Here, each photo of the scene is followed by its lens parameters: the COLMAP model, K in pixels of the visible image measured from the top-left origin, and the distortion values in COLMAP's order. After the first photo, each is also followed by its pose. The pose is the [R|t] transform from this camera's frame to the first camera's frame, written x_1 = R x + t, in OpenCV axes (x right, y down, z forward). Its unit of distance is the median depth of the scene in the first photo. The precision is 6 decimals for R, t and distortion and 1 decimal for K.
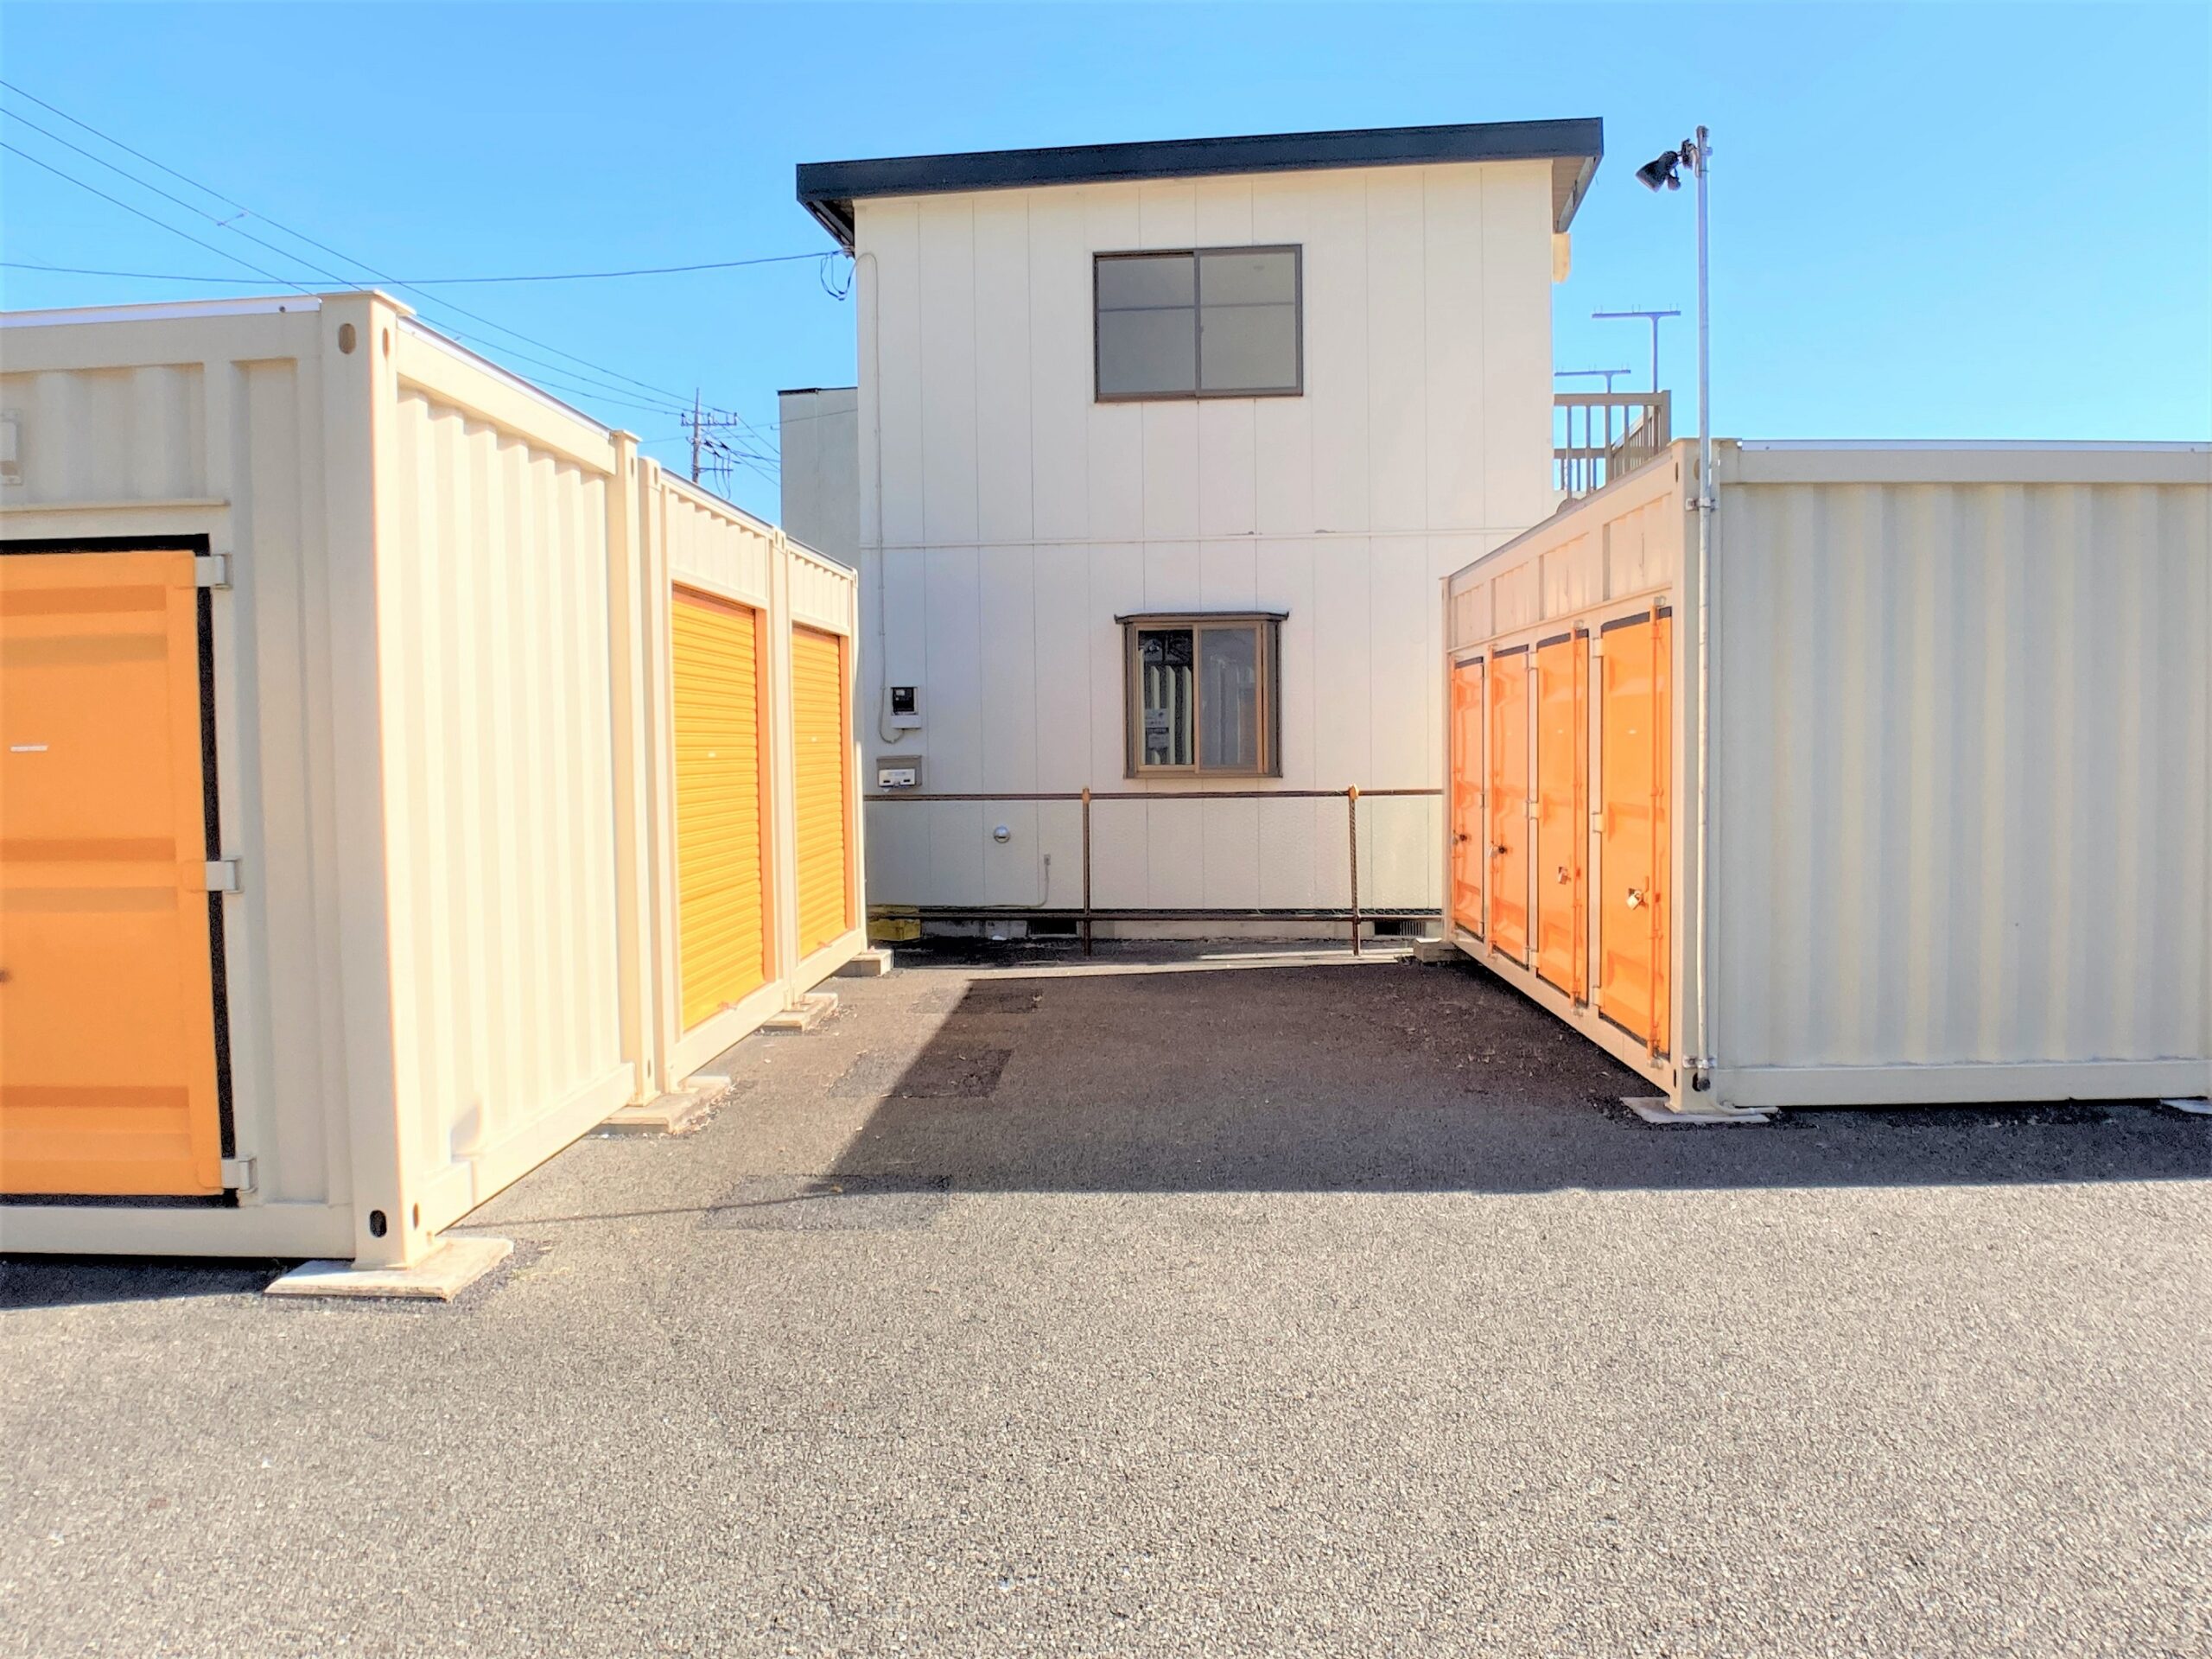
lens RADIAL K [[1807.3, 0, 1143.9], [0, 1807.3, 835.1], [0, 0, 1]] dist [-0.045200, -0.107179]
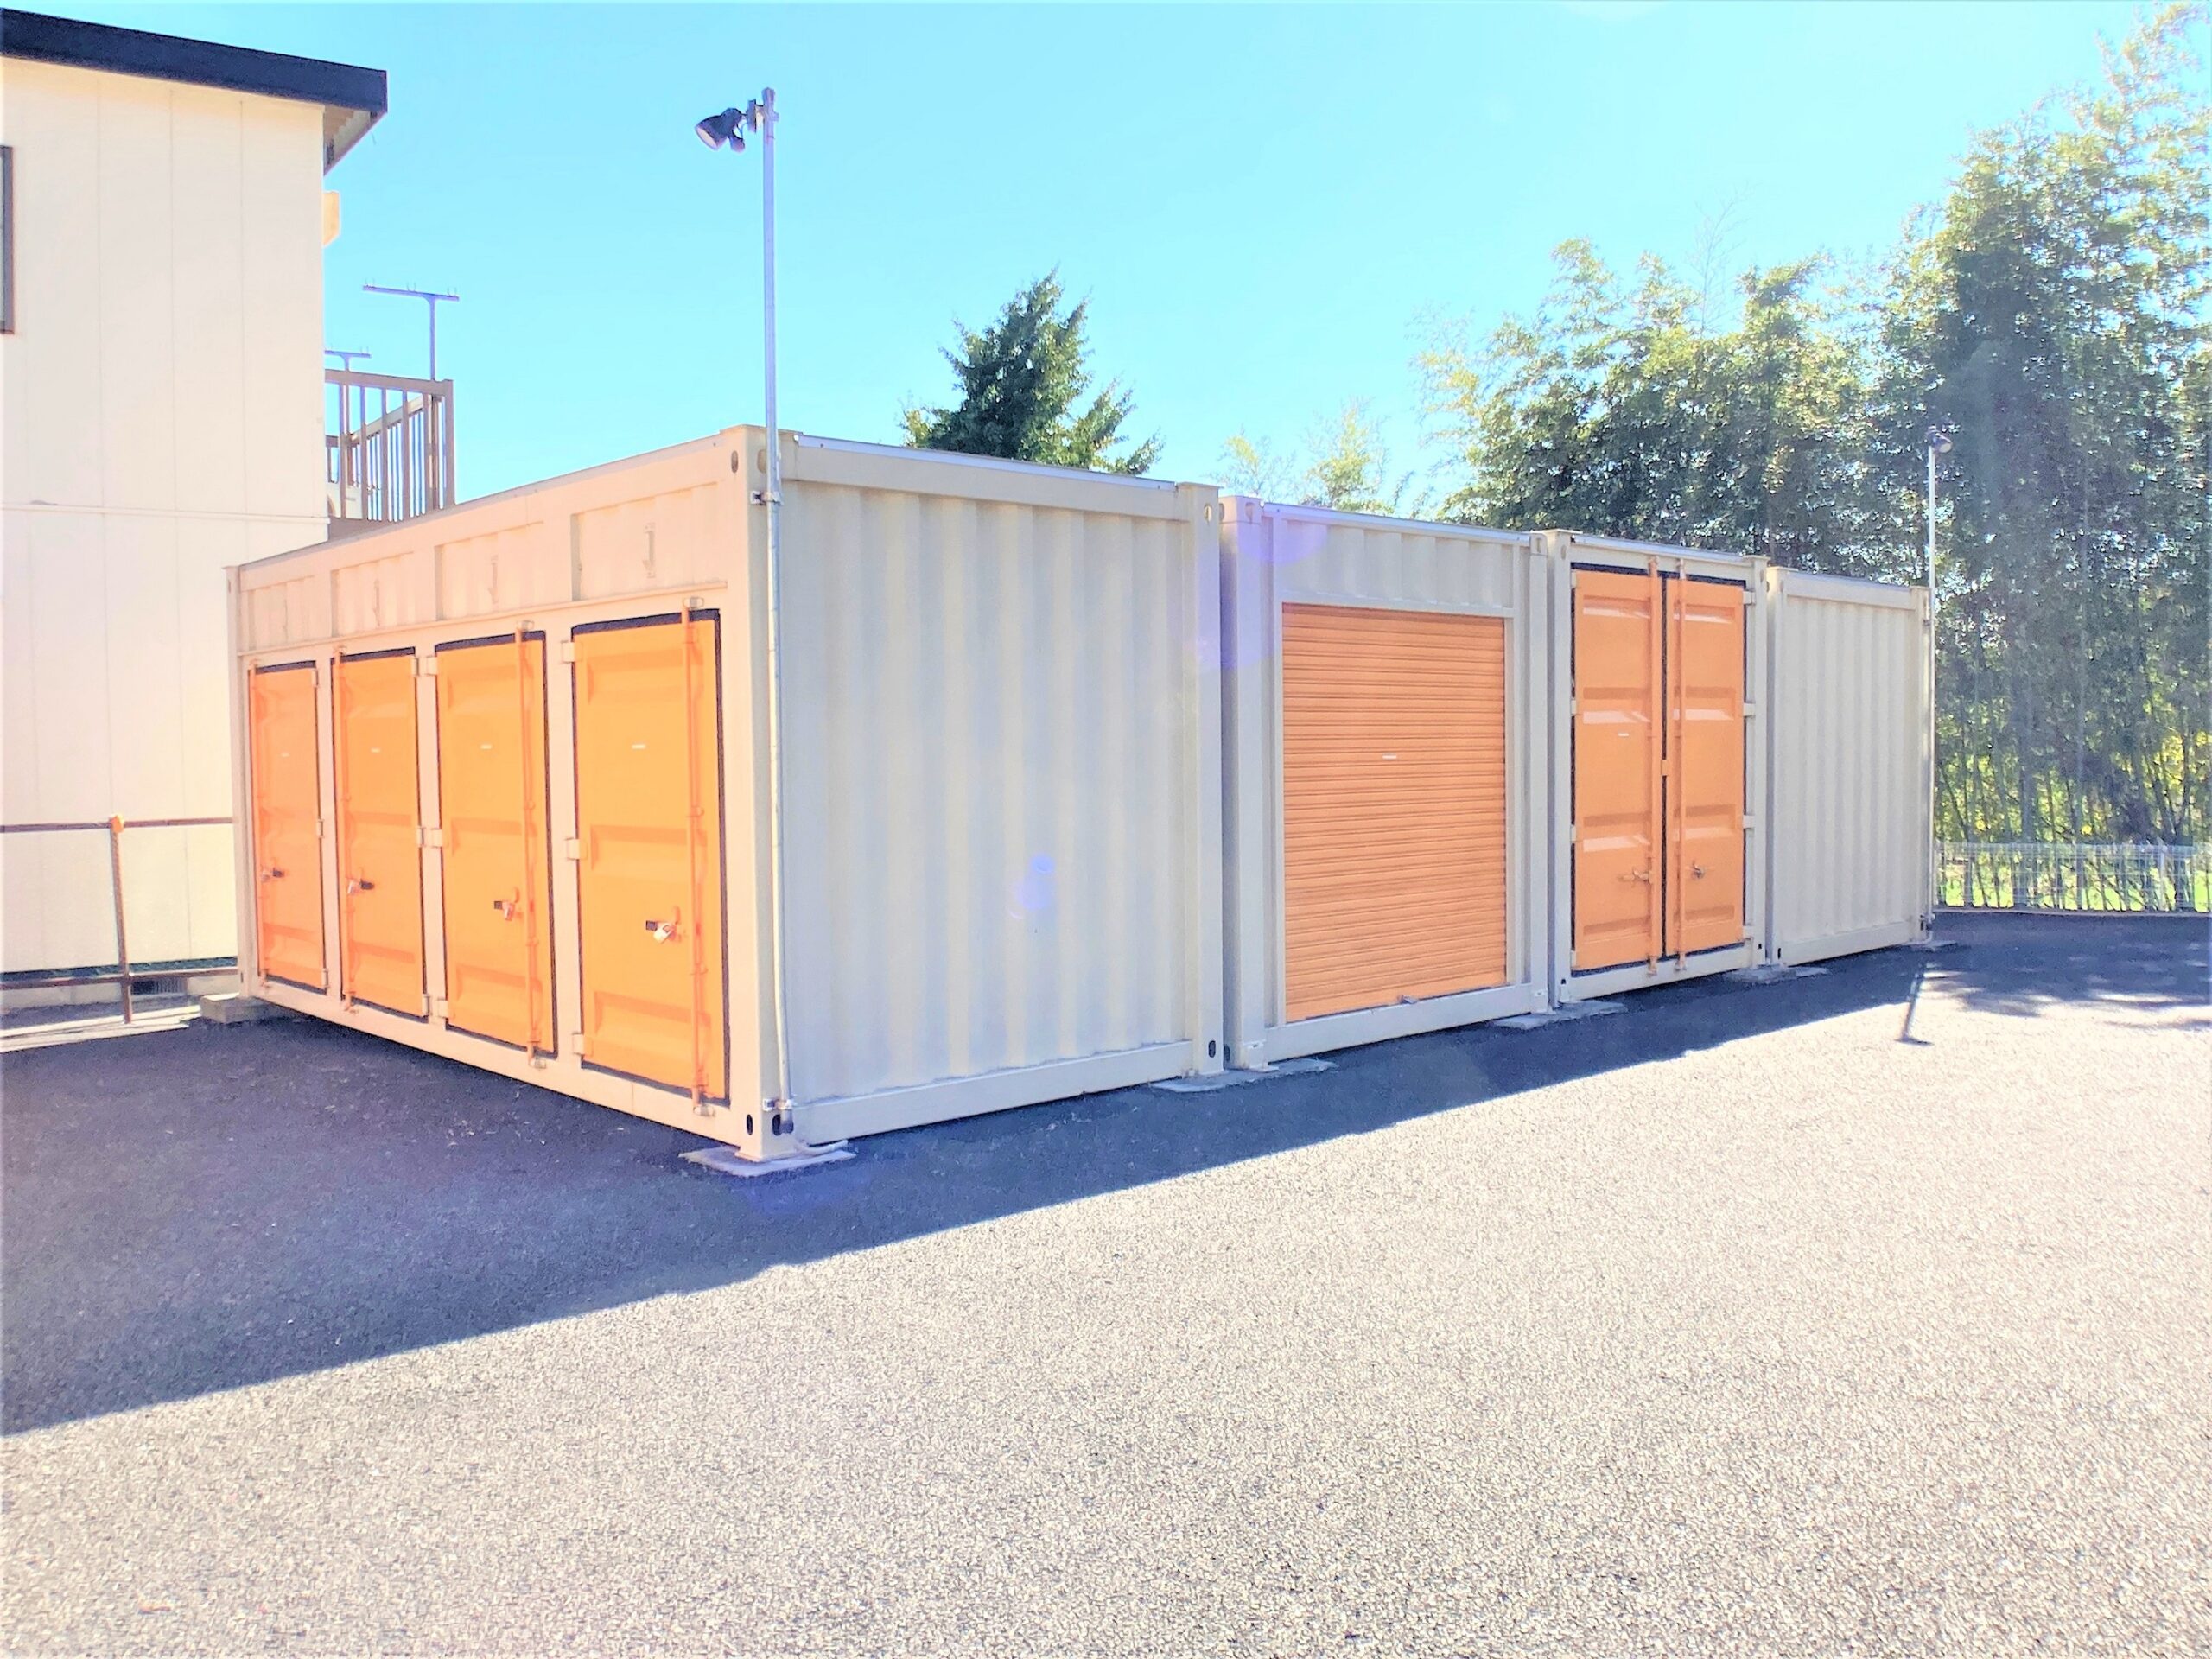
lens RADIAL K [[1801.2, 0, 1106.0], [0, 1801.2, 829.5], [0, 0, 1]] dist [-0.047950, -0.056000]
pose [[0.726510, -0.030803, 0.686465, -0.117156], [0.040215, 0.999188, 0.002276, -0.005516], [-0.685978, 0.025953, 0.727159, 0.124602]]
